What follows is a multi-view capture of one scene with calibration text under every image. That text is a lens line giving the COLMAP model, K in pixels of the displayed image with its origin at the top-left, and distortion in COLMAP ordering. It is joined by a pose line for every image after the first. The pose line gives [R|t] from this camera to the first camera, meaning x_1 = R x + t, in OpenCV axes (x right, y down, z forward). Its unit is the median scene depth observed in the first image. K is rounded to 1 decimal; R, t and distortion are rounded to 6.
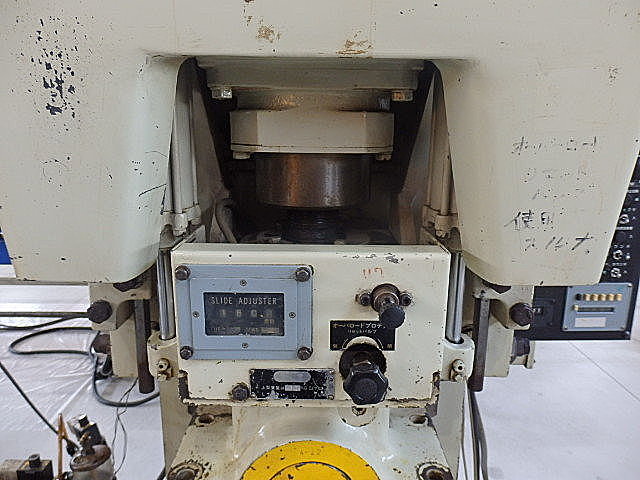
lens RADIAL K [[471.5, 0, 320.0], [0, 471.5, 240.3], [0, 0, 1]] dist [-0.000040, 0.001010]
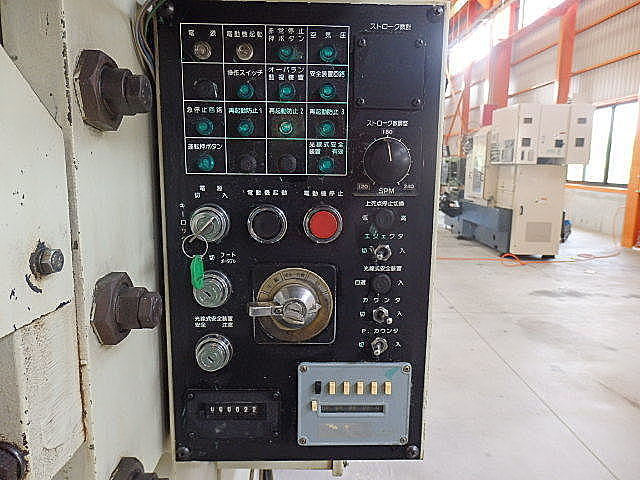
lens RADIAL K [[471.5, 0, 320.4], [0, 471.5, 241.8], [0, 0, 1]] dist [-0.000040, 0.001010]
pose [[0.999992, 0.003941, 0.000277, 0.152175], [-0.003915, 0.997960, -0.063725, -0.005625], [-0.000527, 0.063723, 0.997967, 0.114687]]
